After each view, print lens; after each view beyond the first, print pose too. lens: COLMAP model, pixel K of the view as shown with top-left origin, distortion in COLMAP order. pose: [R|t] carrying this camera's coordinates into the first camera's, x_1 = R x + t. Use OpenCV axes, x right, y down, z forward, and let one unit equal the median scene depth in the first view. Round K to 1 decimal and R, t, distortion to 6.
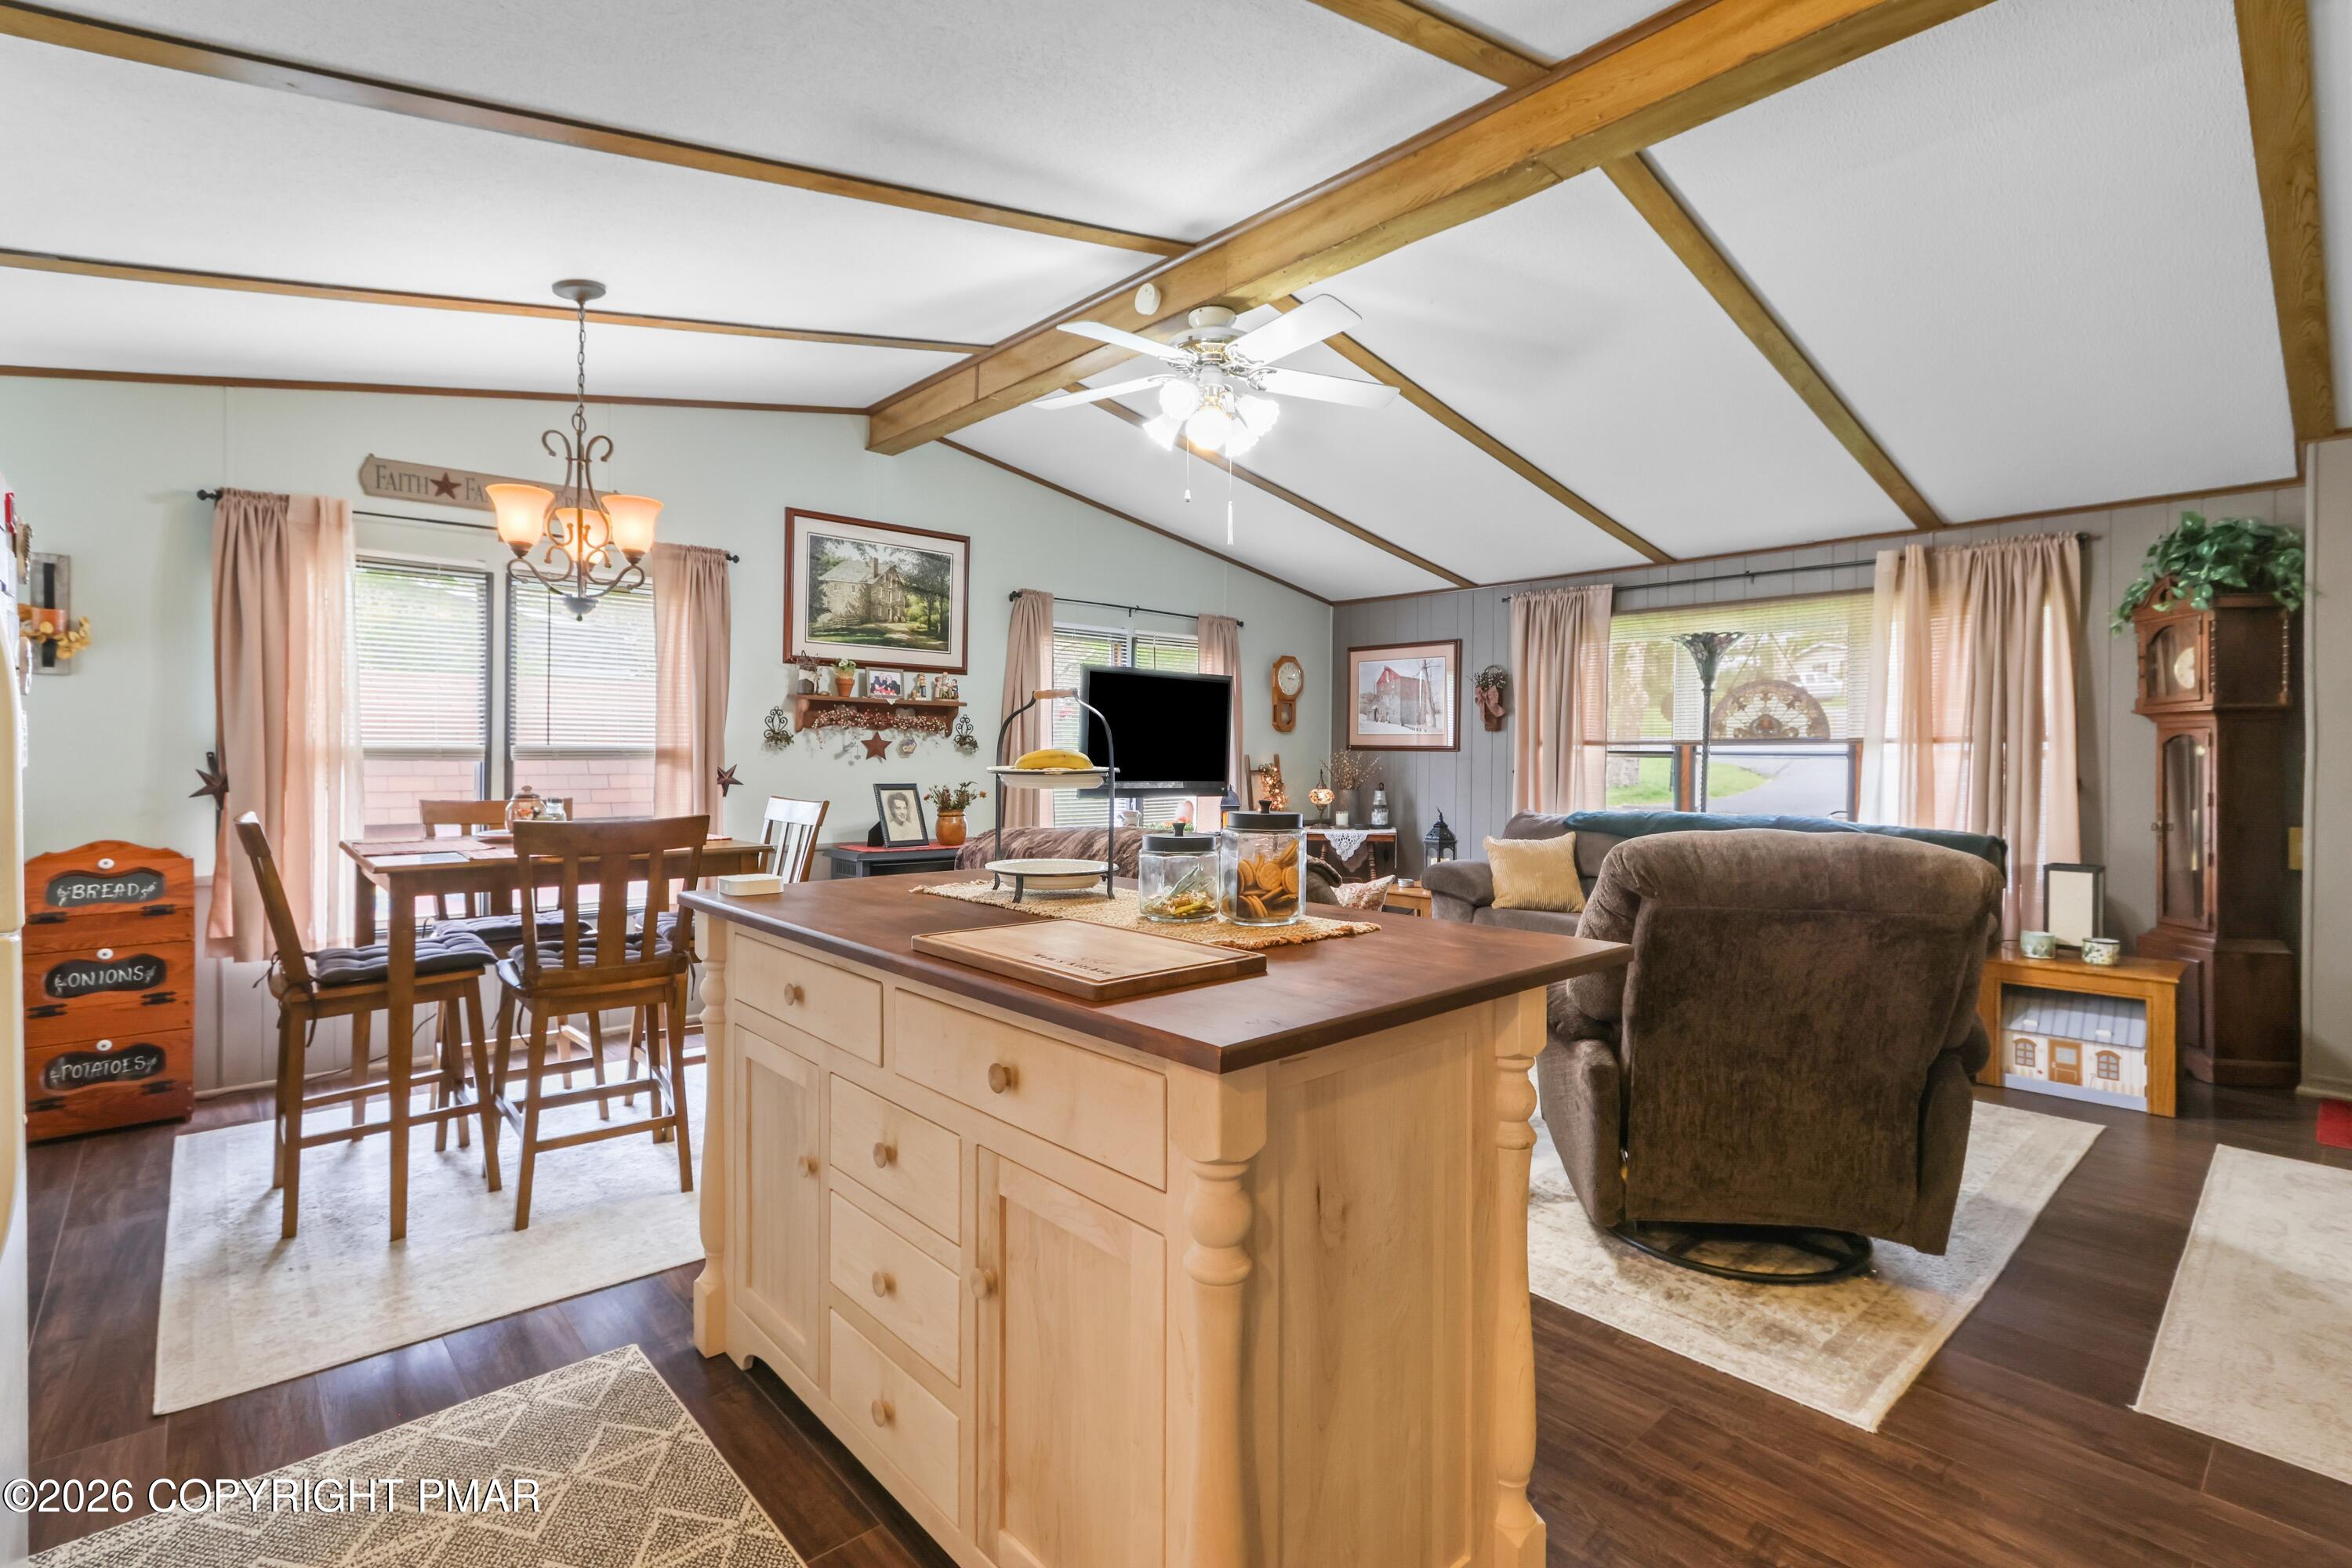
lens RADIAL K [[1076.0, 0, 1169.2], [0, 1076.0, 752.0], [0, 0, 1]] dist [-0.000799, 0.002606]
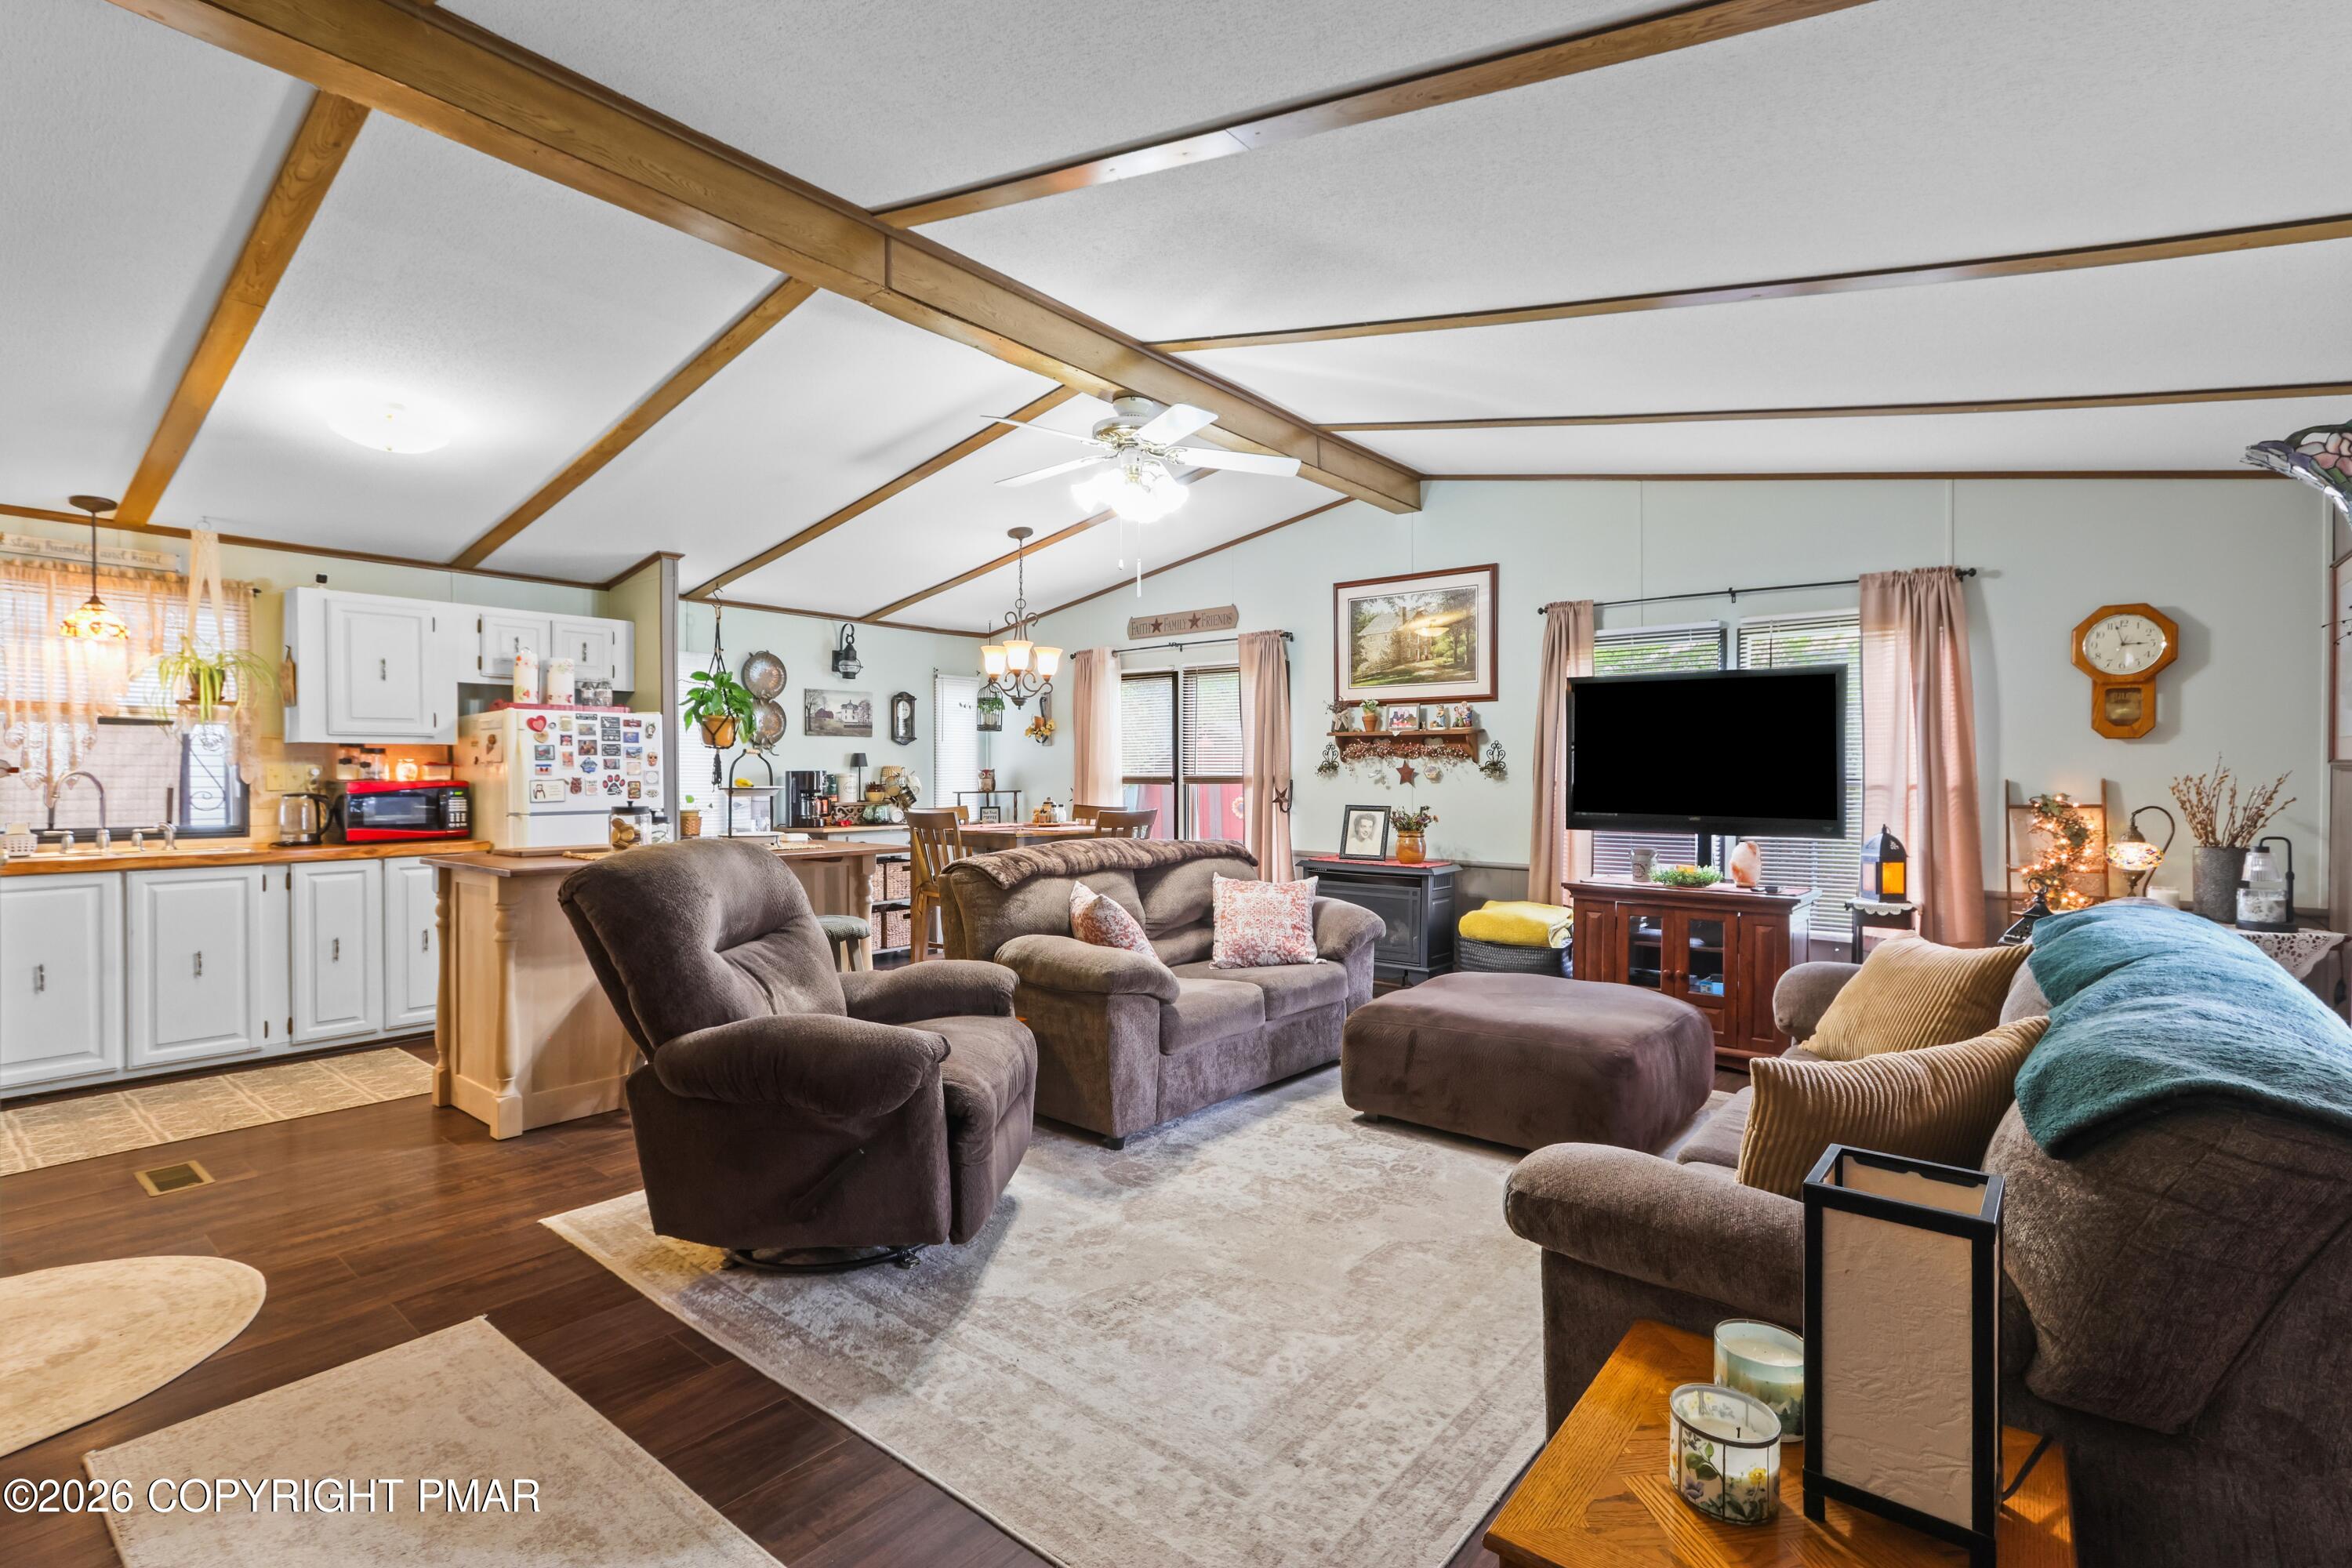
lens RADIAL K [[1084.6, 0, 1172.4], [0, 1084.6, 783.3], [0, 0, 1]] dist [-0.000108, 0.000937]
pose [[0.156087, 0.003969, -0.987735, 0.925282], [0.004680, 0.999978, 0.004758, -0.001289], [0.987732, -0.005365, 0.156065, 0.656875]]
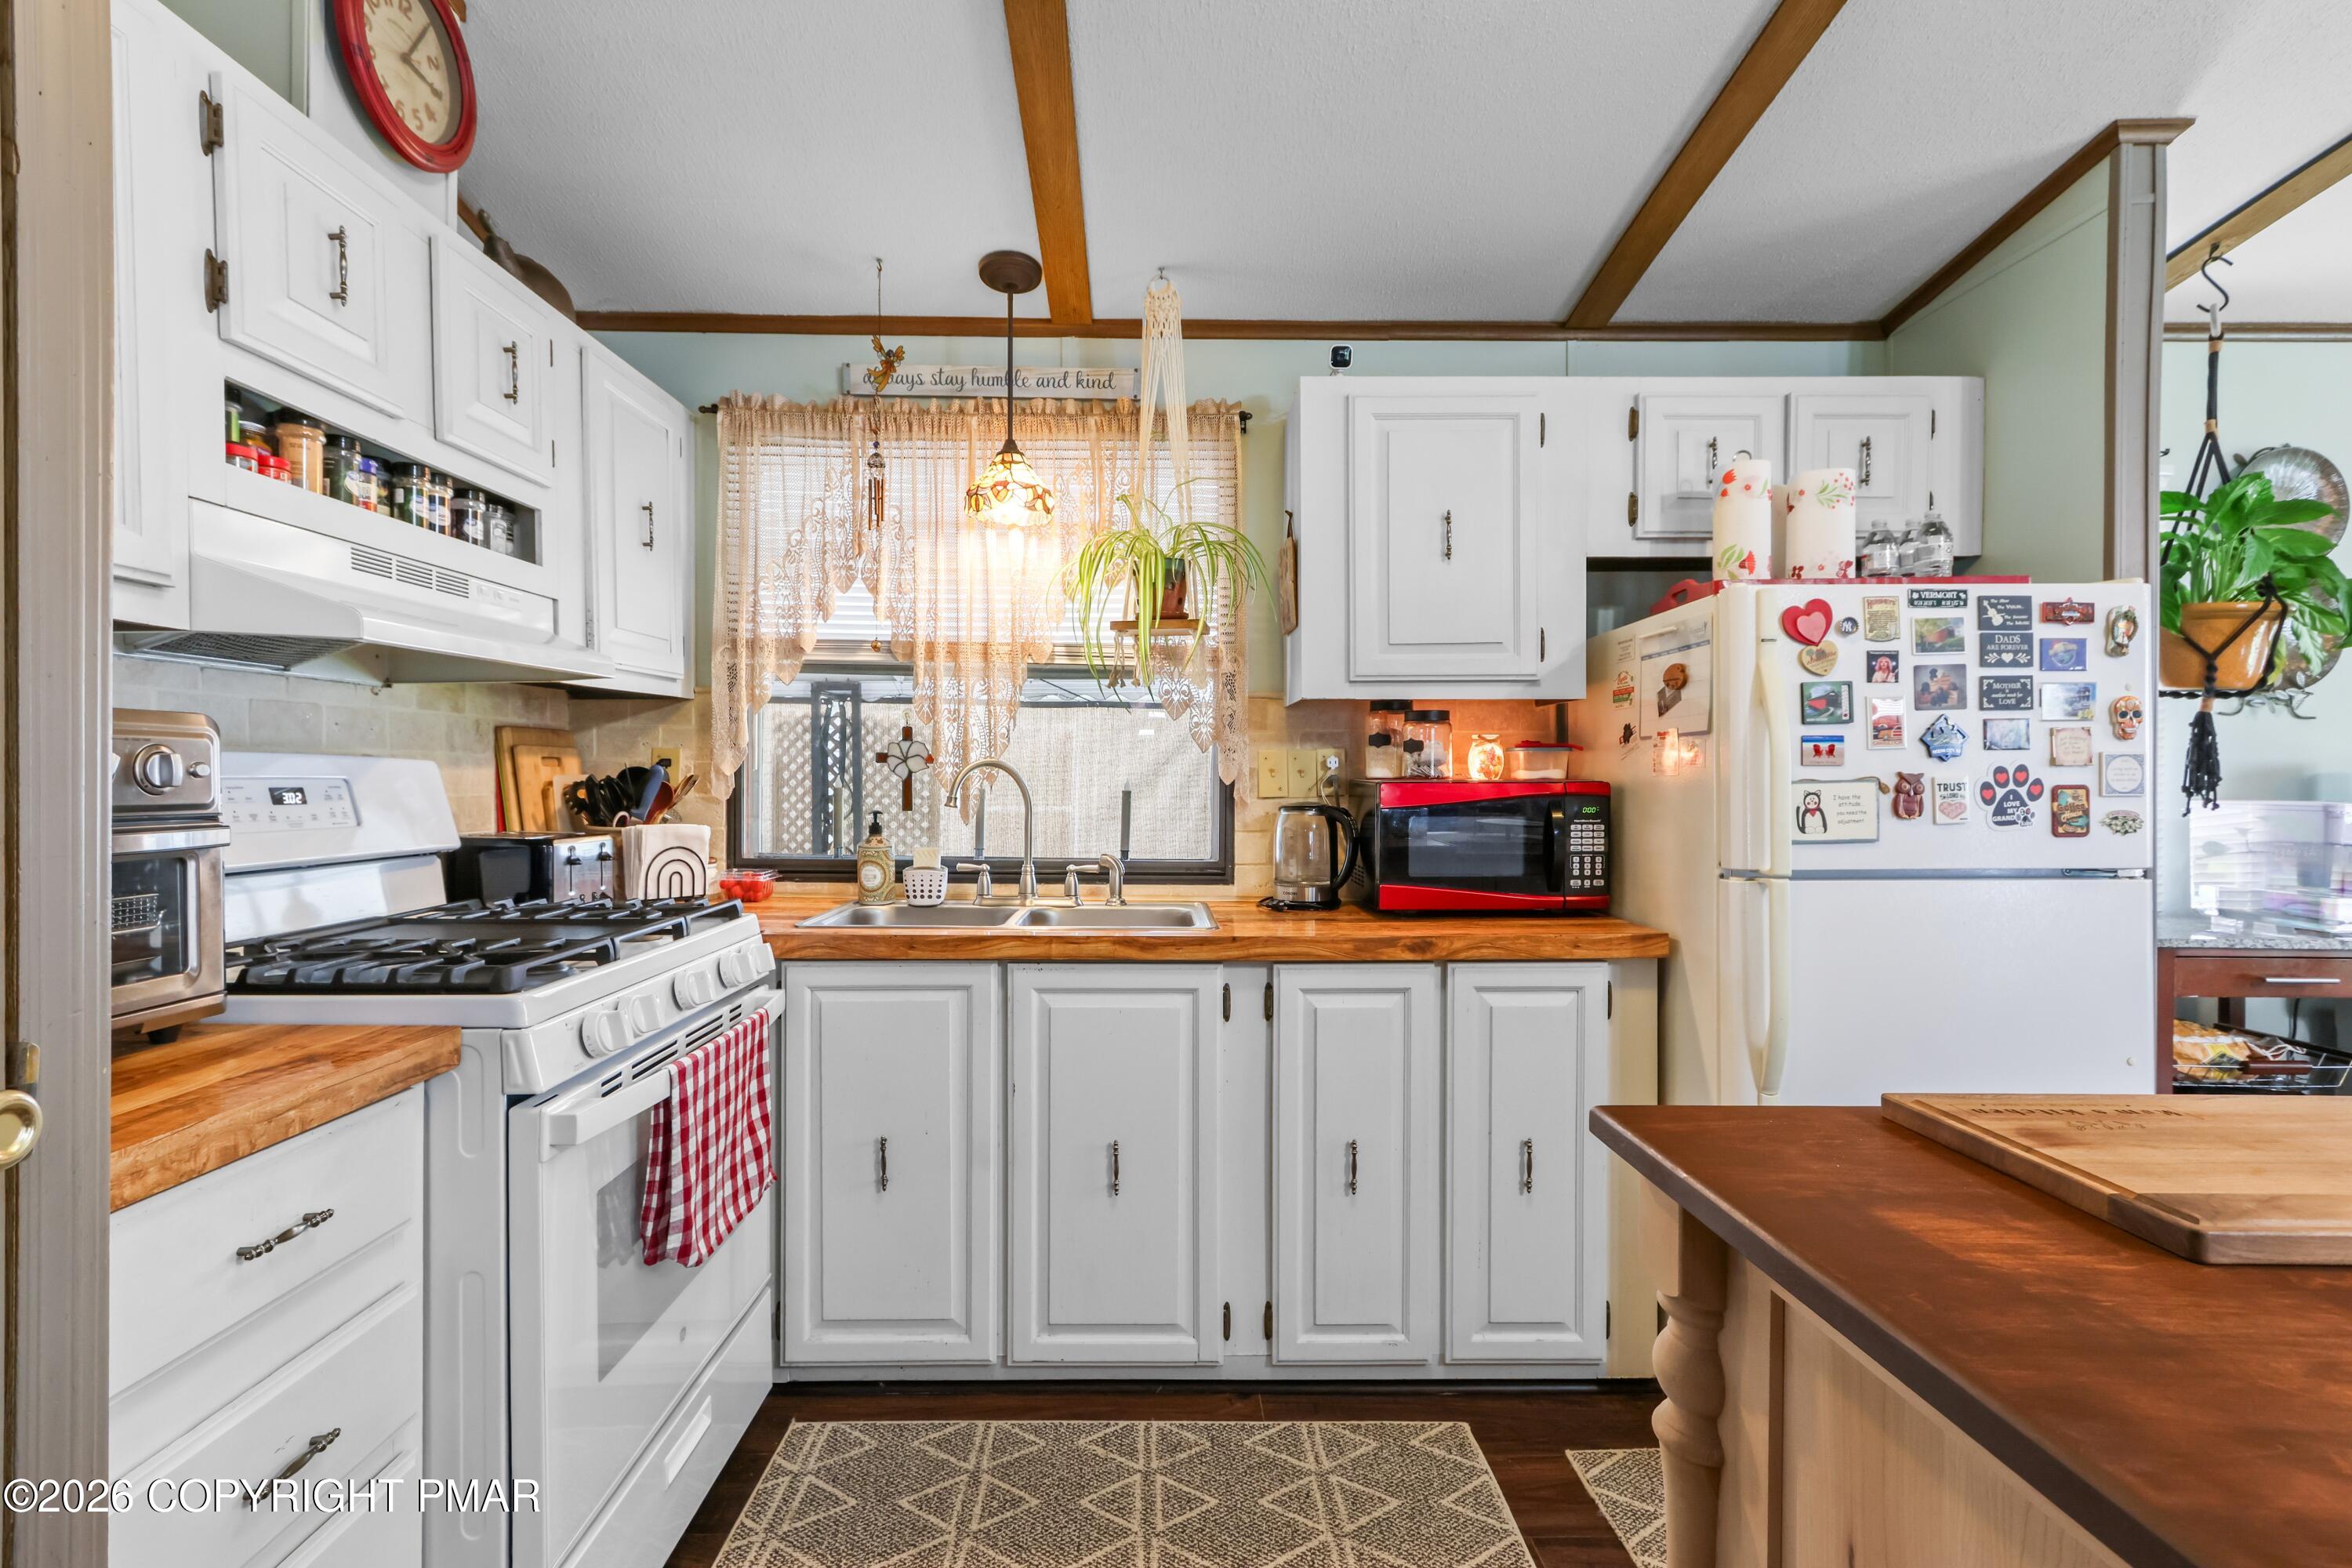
lens RADIAL K [[1076.0, 0, 1156.9], [0, 1076.0, 784.1], [0, 0, 1]] dist [-0.000799, 0.002606]
pose [[-0.659030, -0.000489, -0.752116, 0.509995], [-0.002218, 0.999997, 0.001293, -0.000982], [0.752113, 0.002521, -0.659029, 0.440264]]
